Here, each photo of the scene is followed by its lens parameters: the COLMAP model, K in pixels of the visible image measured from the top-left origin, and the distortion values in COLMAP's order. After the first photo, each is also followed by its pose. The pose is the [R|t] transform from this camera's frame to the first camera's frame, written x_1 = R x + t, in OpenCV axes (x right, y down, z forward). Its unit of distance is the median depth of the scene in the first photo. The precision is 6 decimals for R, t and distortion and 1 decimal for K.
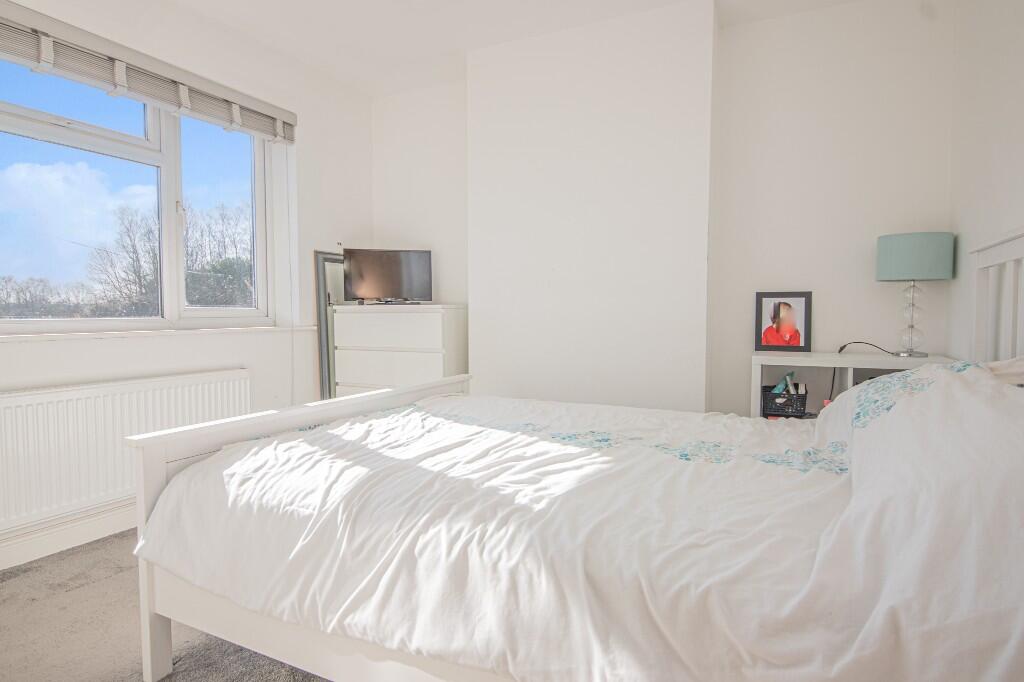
lens RADIAL K [[547.4, 0, 520.5], [0, 547.4, 339.2], [0, 0, 1]] dist [0.011073, 0.000857]
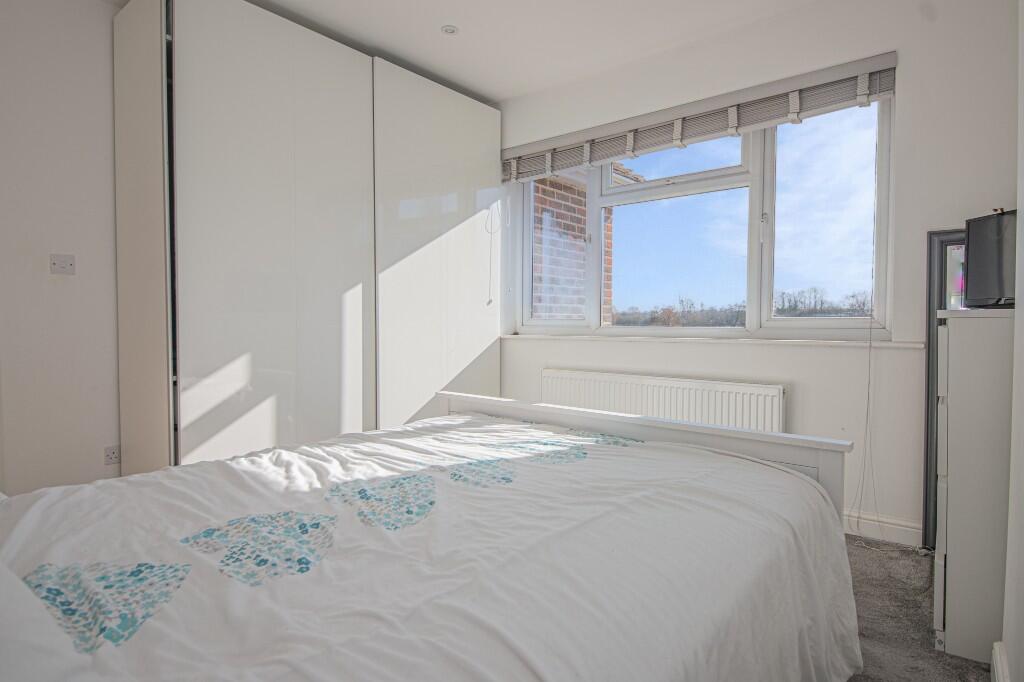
lens RADIAL K [[547.4, 0, 522.0], [0, 547.4, 340.6], [0, 0, 1]] dist [0.011073, 0.000857]
pose [[-0.175953, 0.019966, -0.984196, 0.449054], [-0.061793, 0.997599, 0.031285, -0.020840], [0.982457, 0.066321, -0.174297, 0.736092]]
